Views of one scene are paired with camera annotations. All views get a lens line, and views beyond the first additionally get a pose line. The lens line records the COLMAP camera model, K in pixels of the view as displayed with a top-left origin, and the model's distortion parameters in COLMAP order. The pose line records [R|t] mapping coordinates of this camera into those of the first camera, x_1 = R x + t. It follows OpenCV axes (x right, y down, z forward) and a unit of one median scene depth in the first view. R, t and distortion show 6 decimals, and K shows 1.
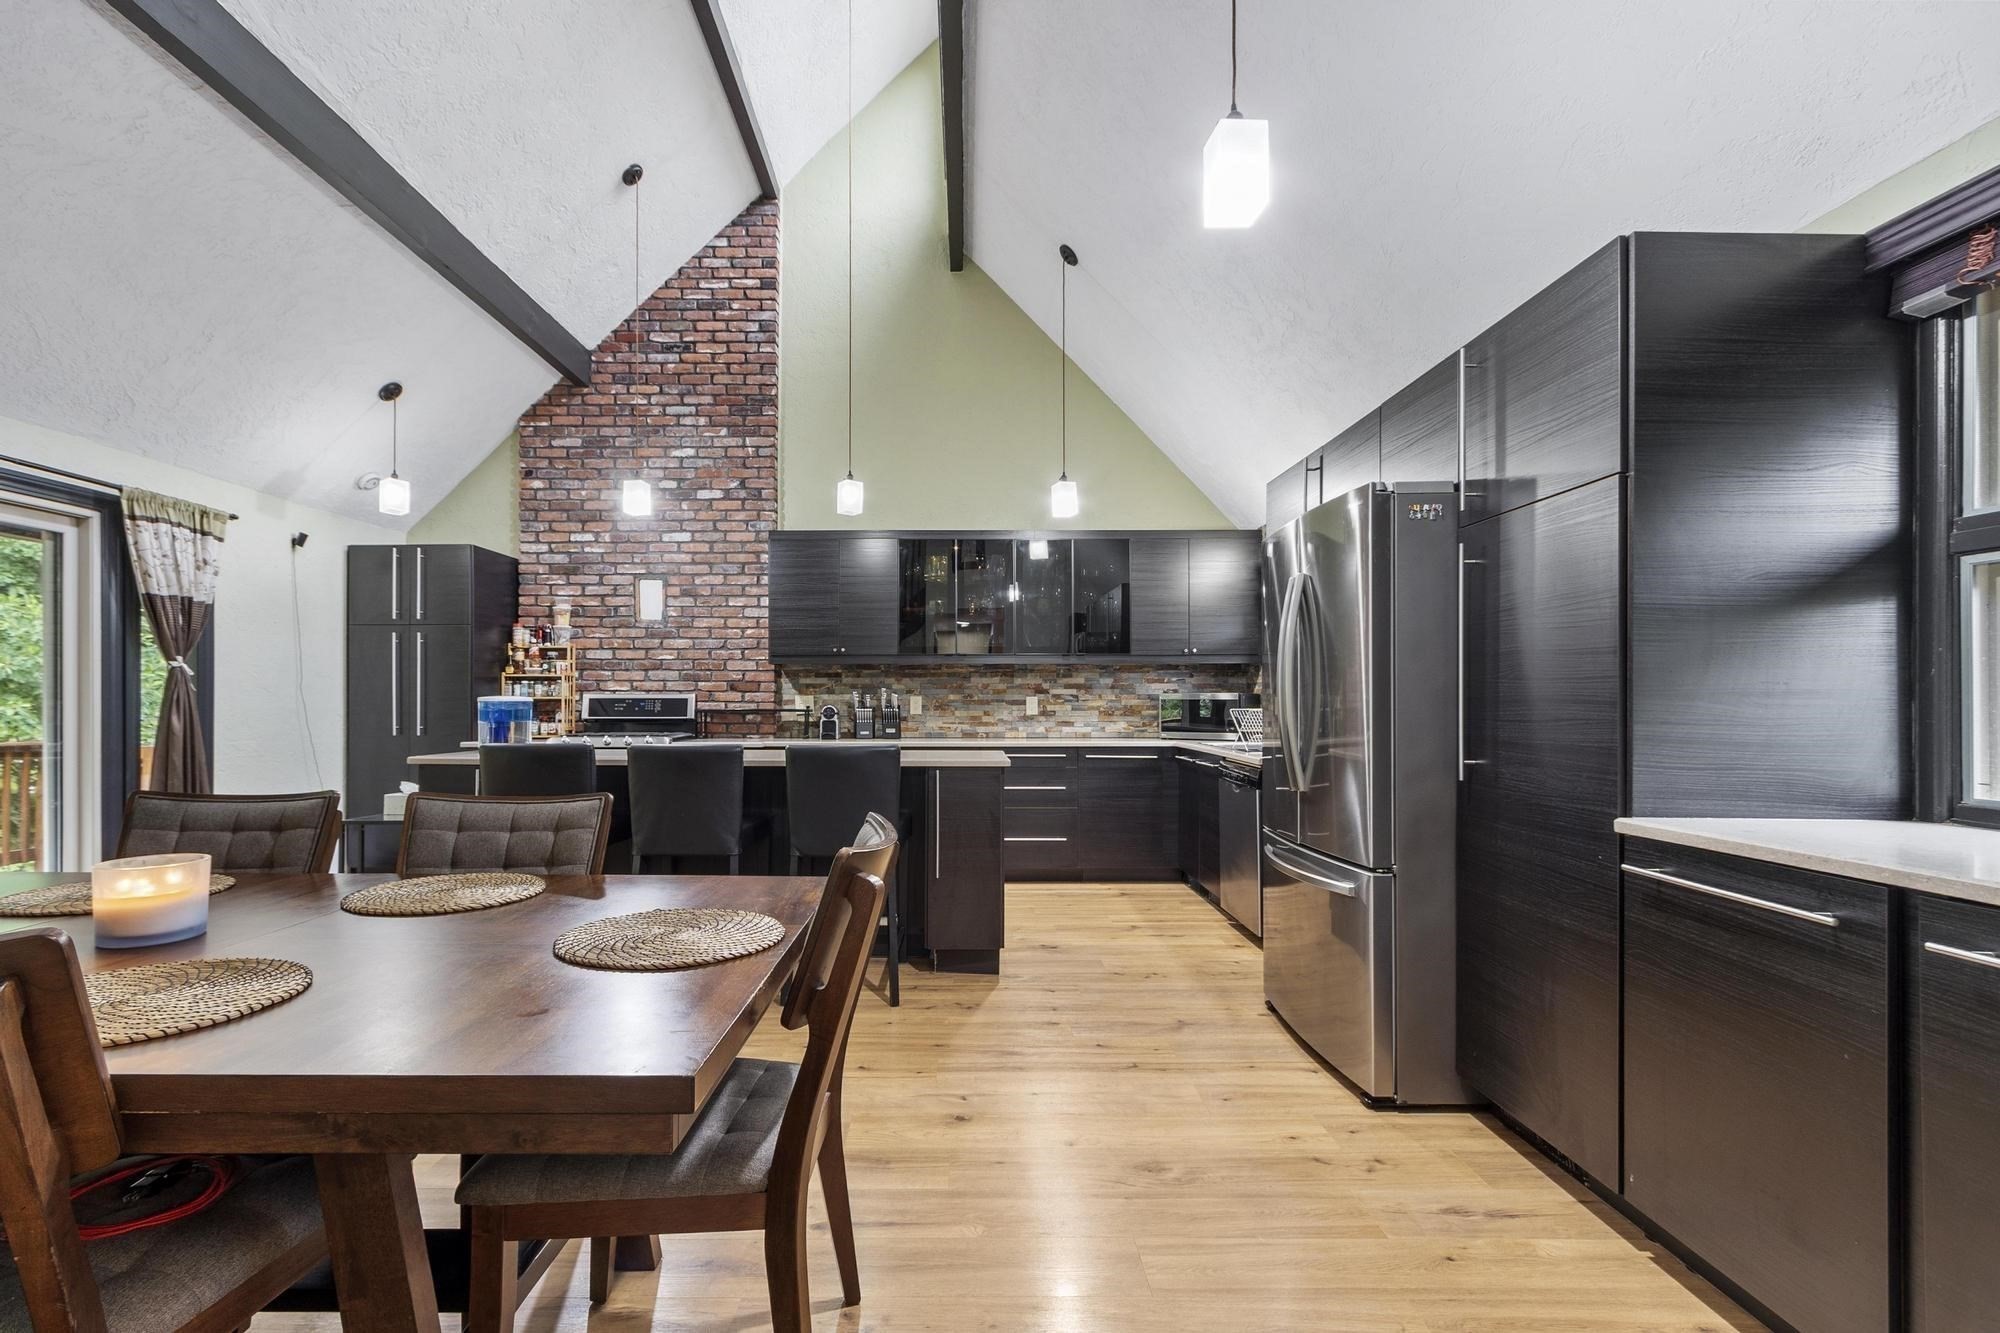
lens RADIAL K [[866.3, 0, 963.8], [0, 866.3, 691.0], [0, 0, 1]] dist [0.002591, 0.000035]
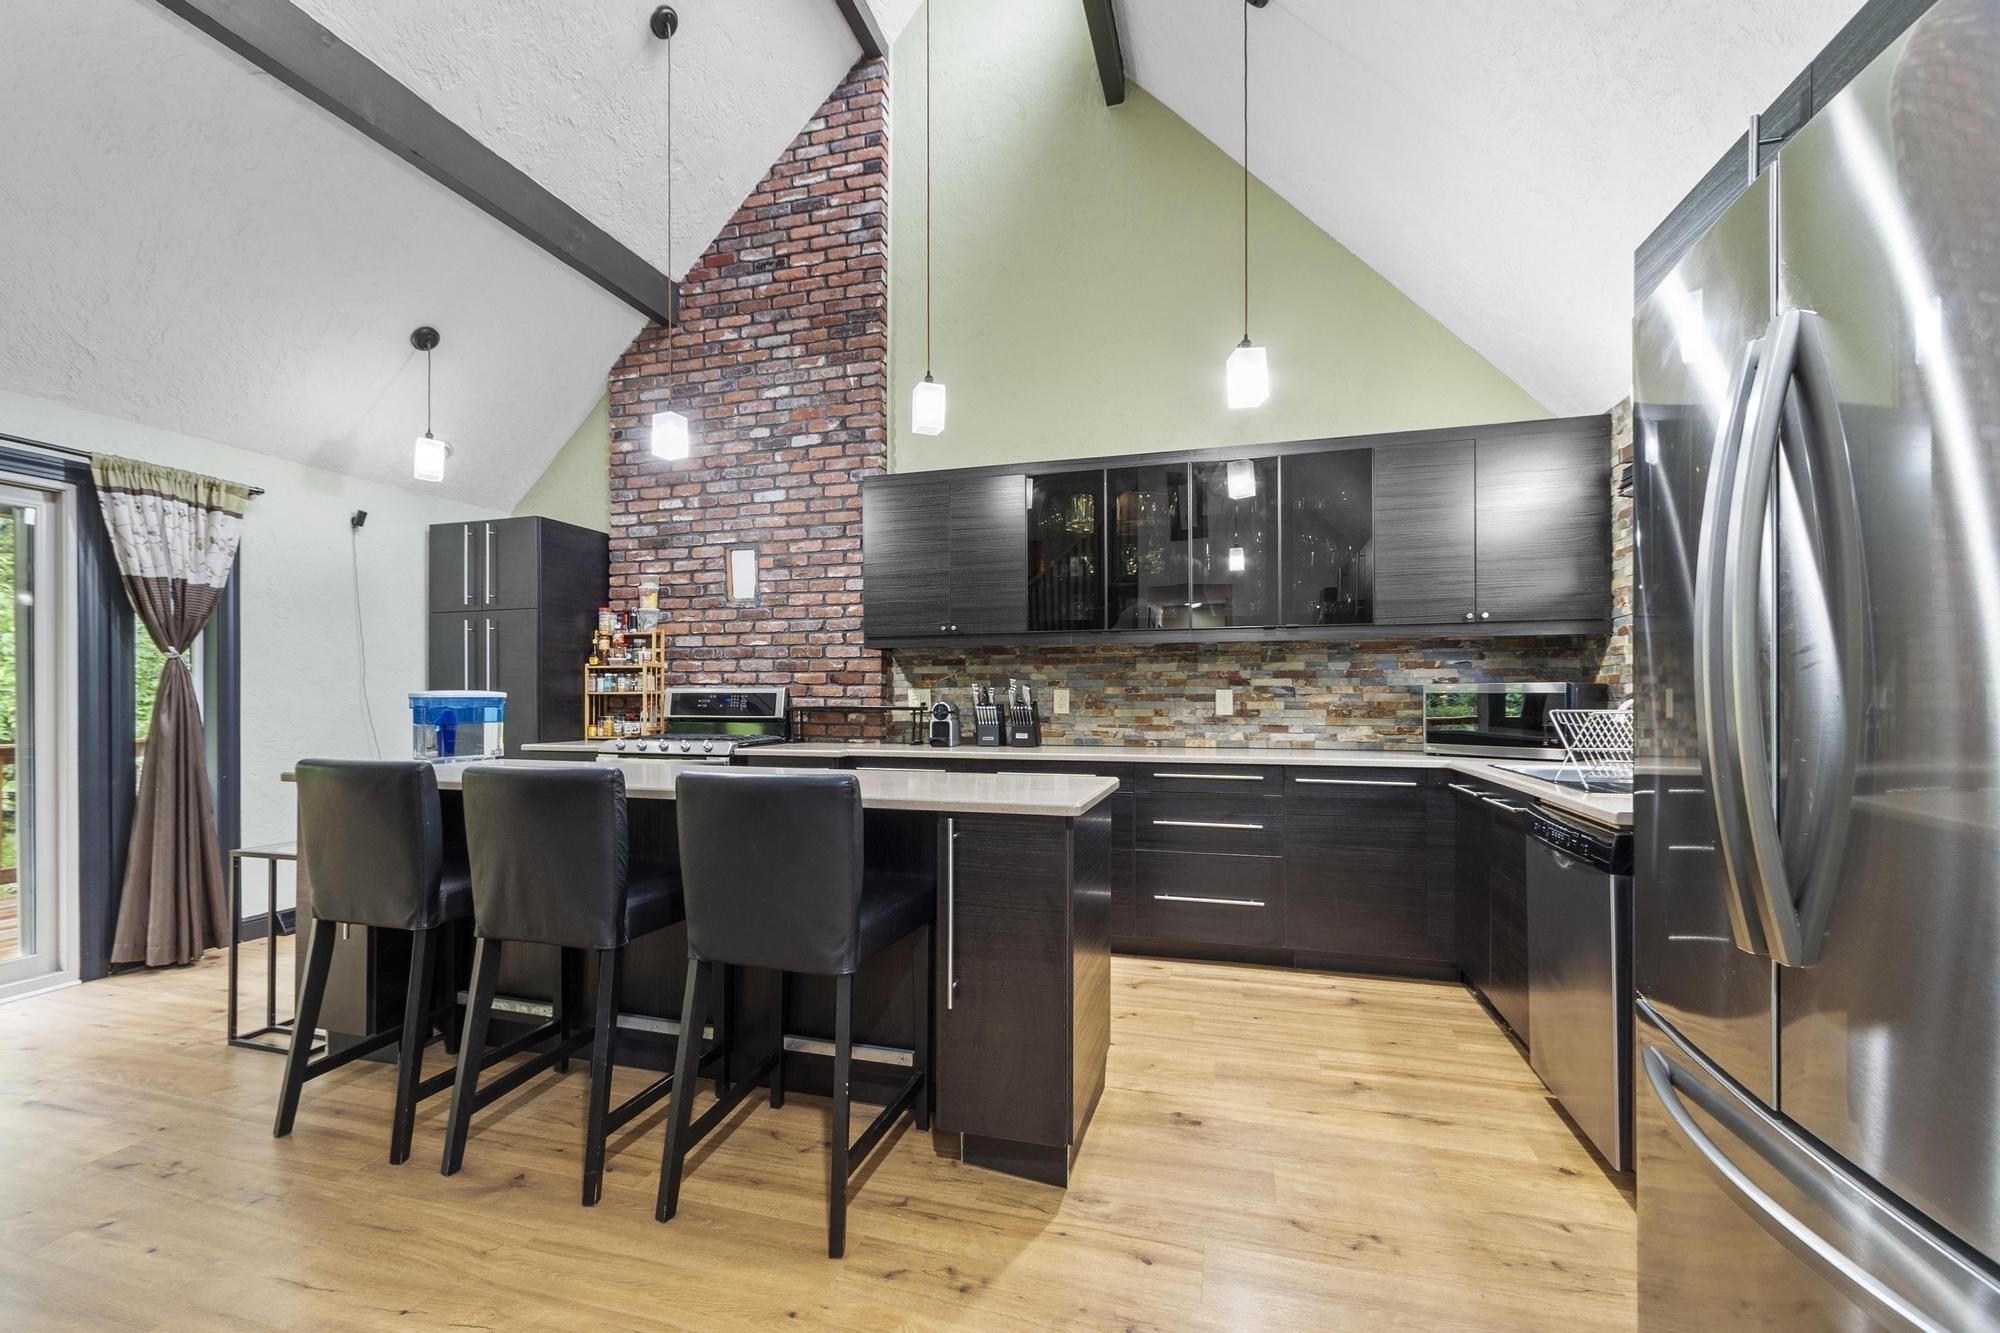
lens RADIAL K [[866.3, 0, 963.8], [0, 866.3, 691.0], [0, 0, 1]] dist [0.002591, 0.000035]
pose [[0.955248, -0.003008, -0.295790, 0.085727], [0.004936, 0.999971, 0.005772, 0.002648], [0.295764, -0.006973, 0.955236, 0.270630]]
